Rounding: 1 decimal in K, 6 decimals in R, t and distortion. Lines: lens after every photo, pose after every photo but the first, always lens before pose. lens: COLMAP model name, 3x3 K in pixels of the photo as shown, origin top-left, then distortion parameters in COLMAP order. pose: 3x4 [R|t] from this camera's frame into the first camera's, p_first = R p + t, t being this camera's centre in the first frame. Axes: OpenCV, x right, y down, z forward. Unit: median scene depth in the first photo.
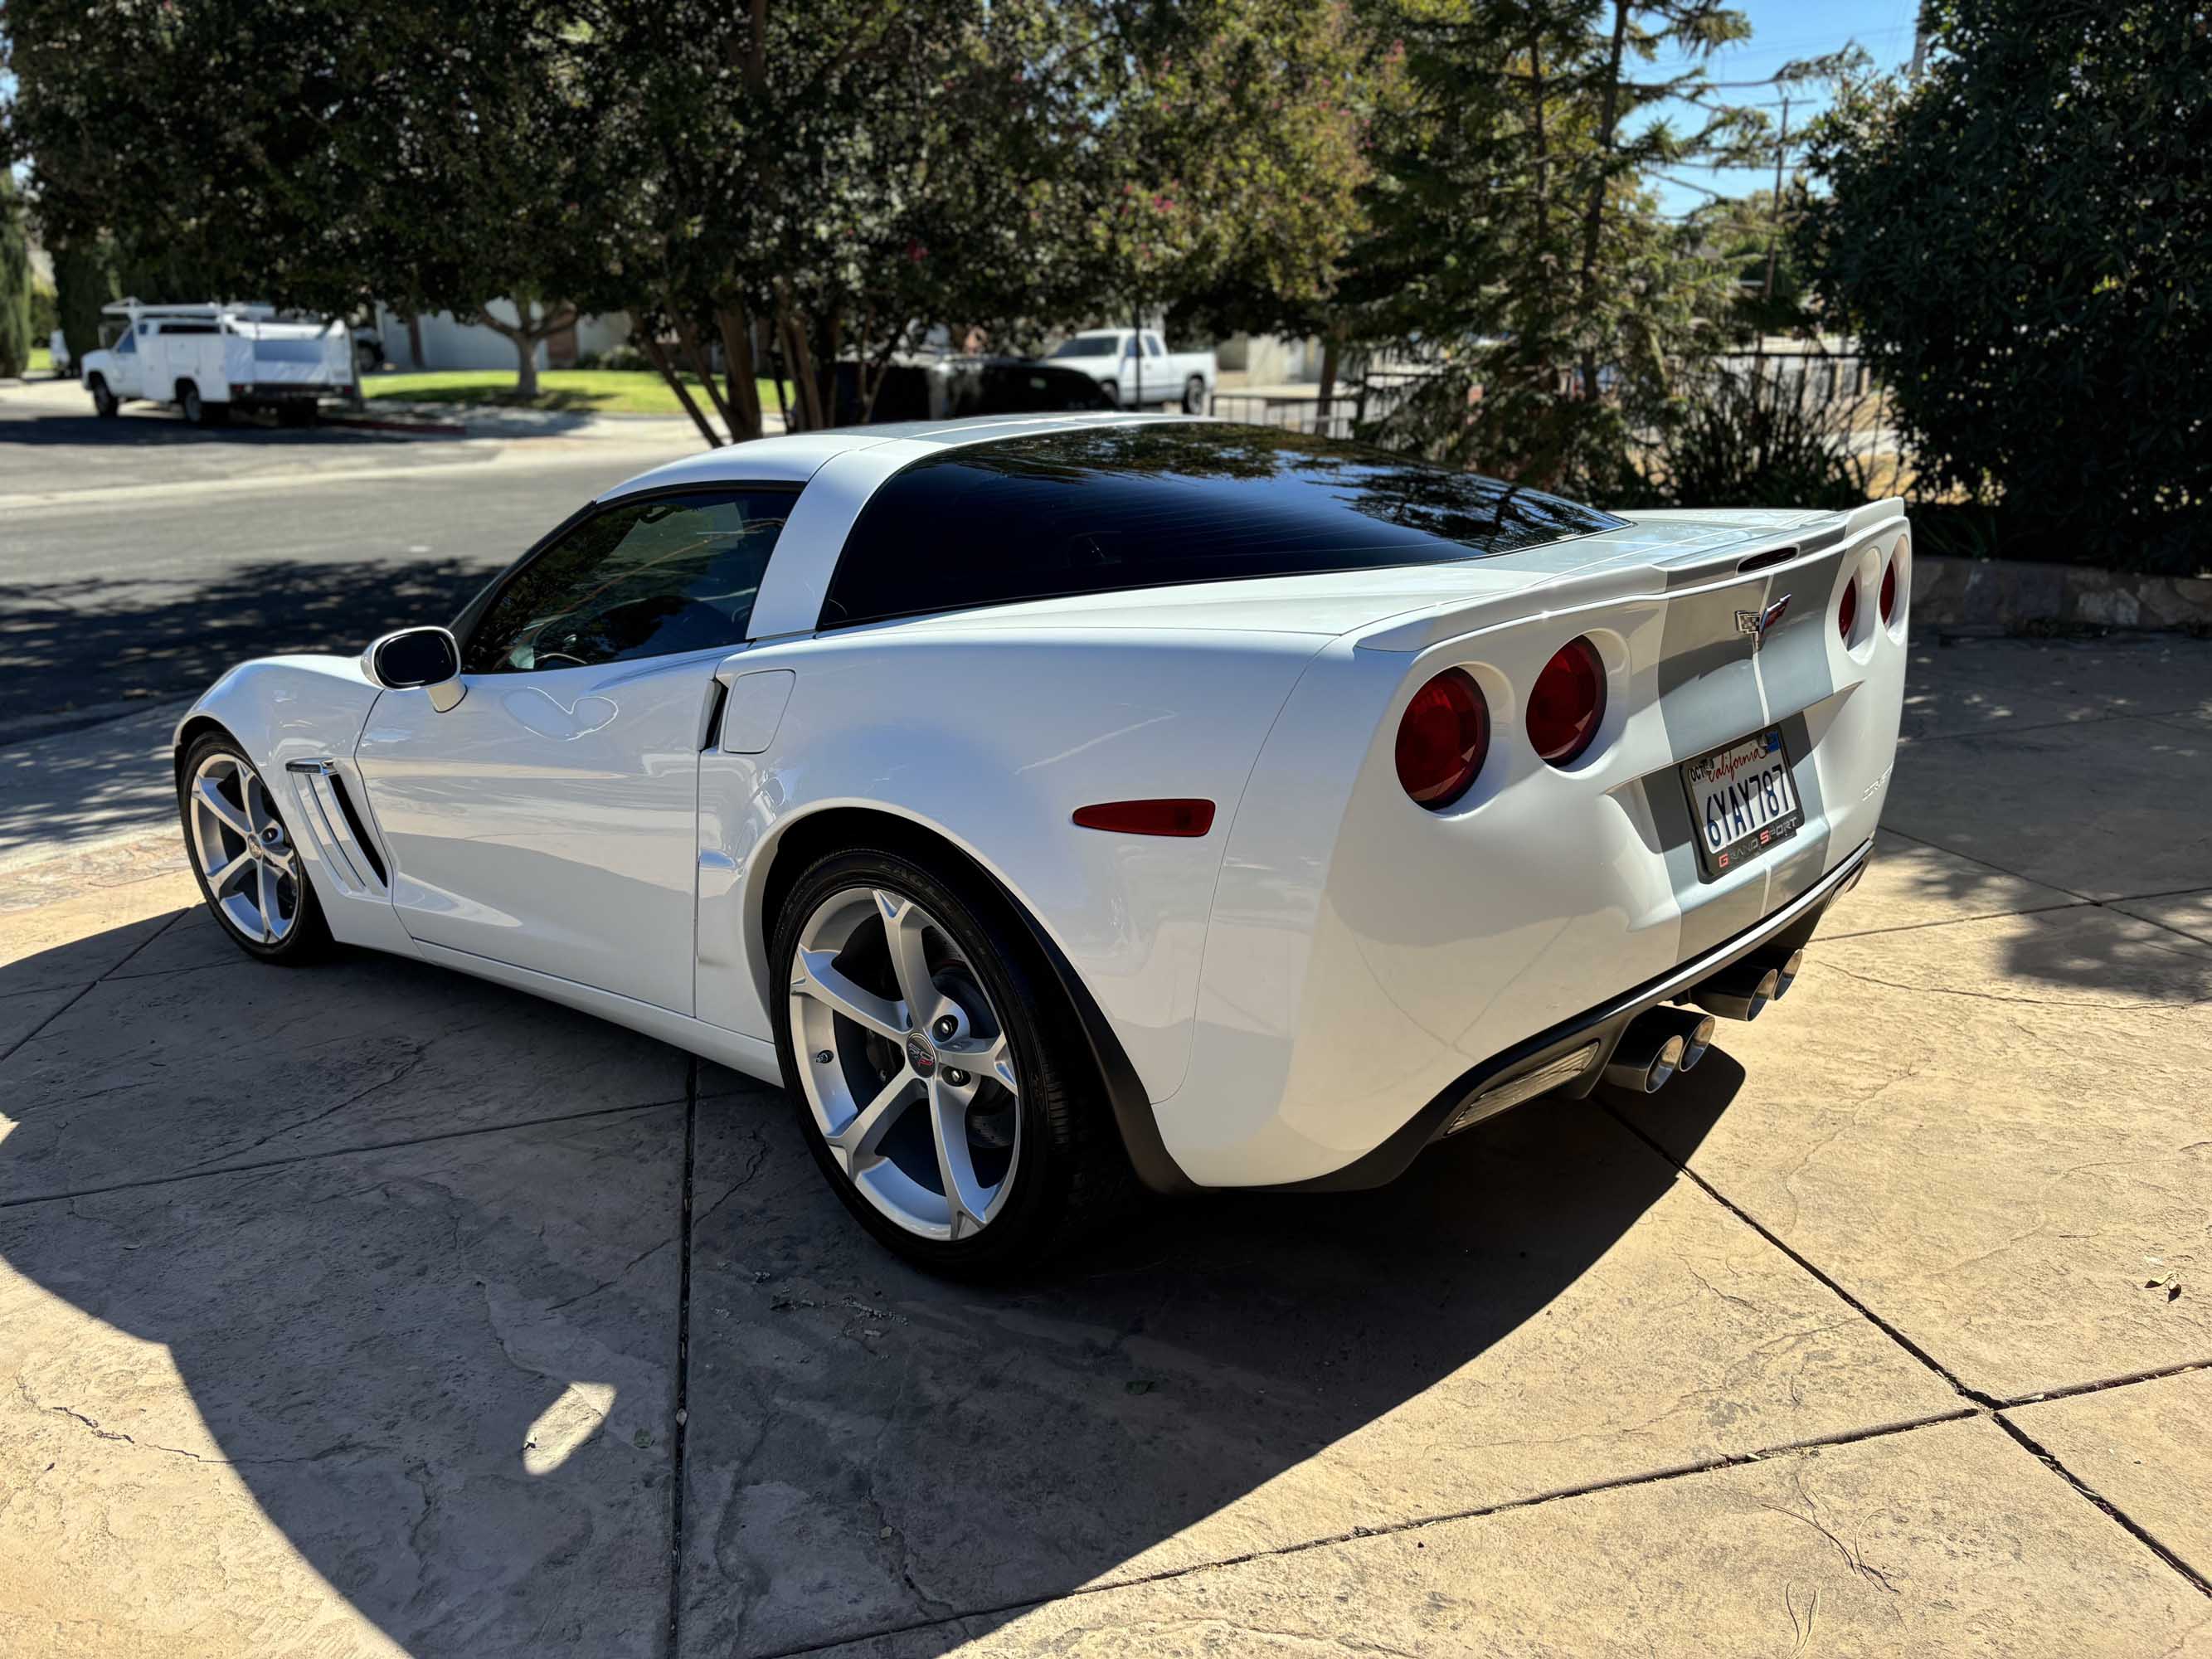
lens RADIAL K [[1655.1, 0, 1106.0], [0, 1655.1, 829.5], [0, 0, 1]] dist [0.066849, -0.081825]
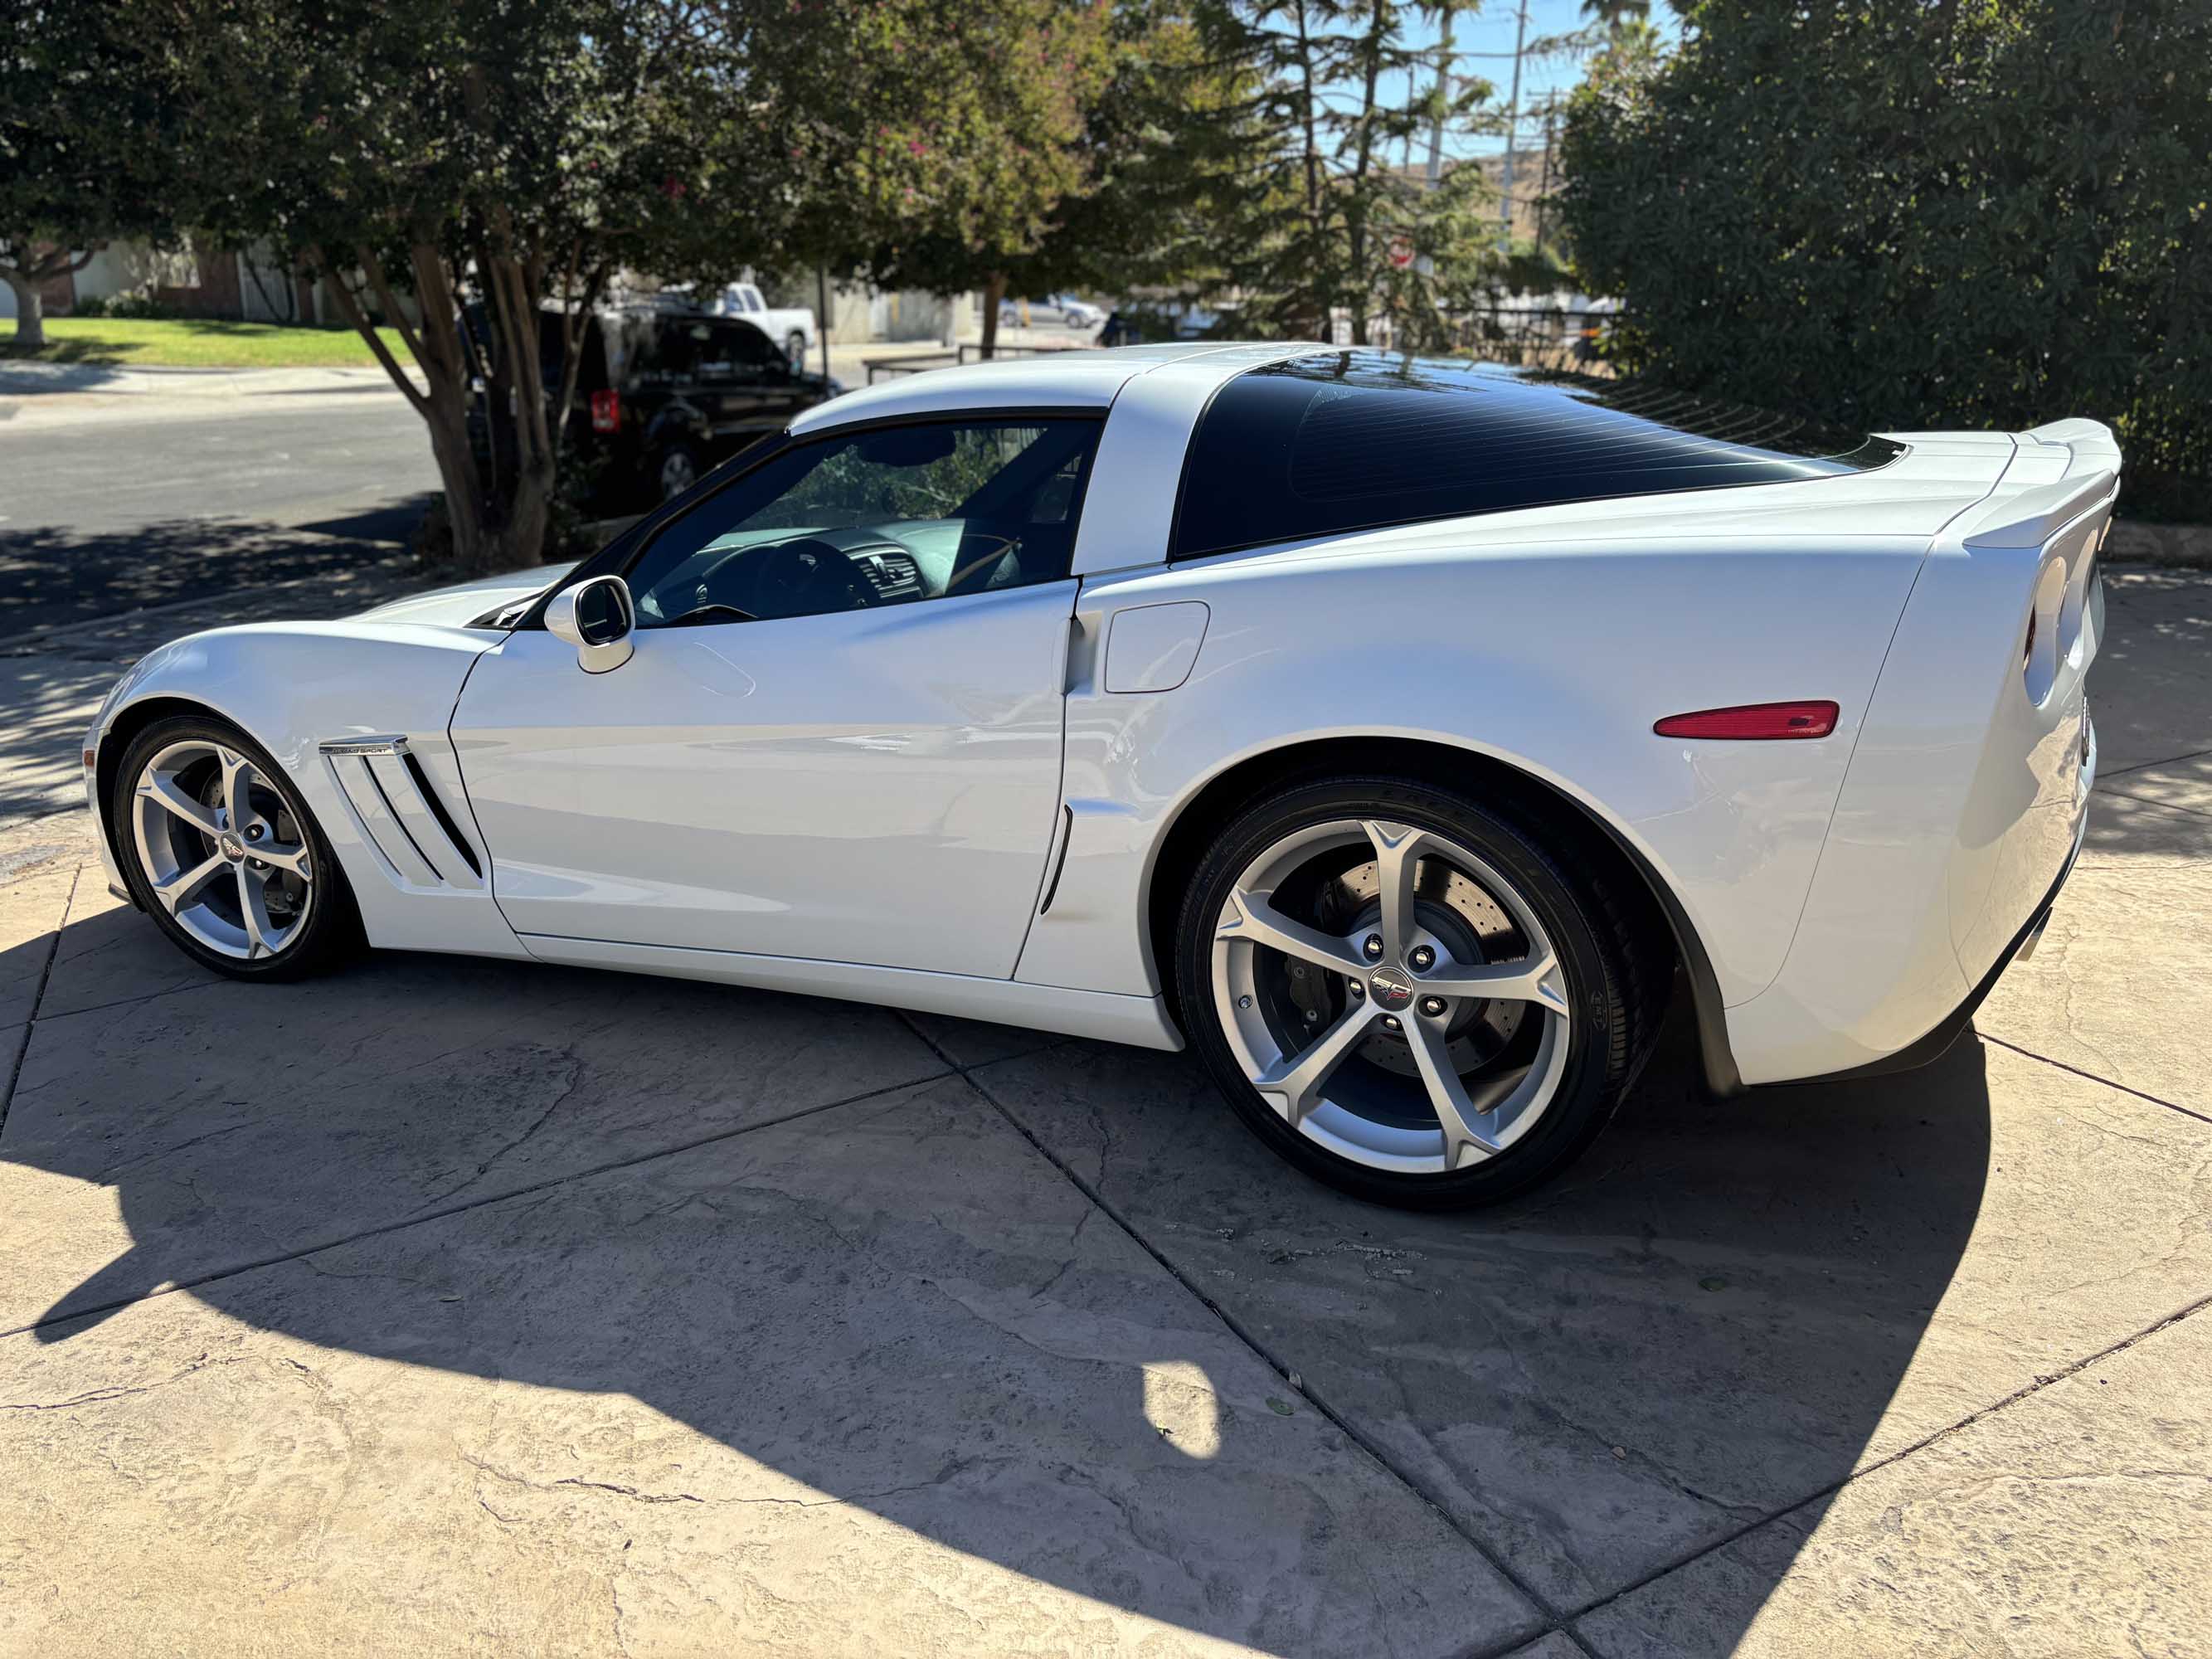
lens RADIAL K [[1645.5, 0, 1106.0], [0, 1645.5, 829.5], [0, 0, 1]] dist [0.065723, -0.074516]
pose [[0.964533, -0.065005, 0.255831, -0.287053], [0.059321, 0.997792, 0.029879, 0.001760], [-0.257209, -0.013643, 0.966260, 0.057007]]
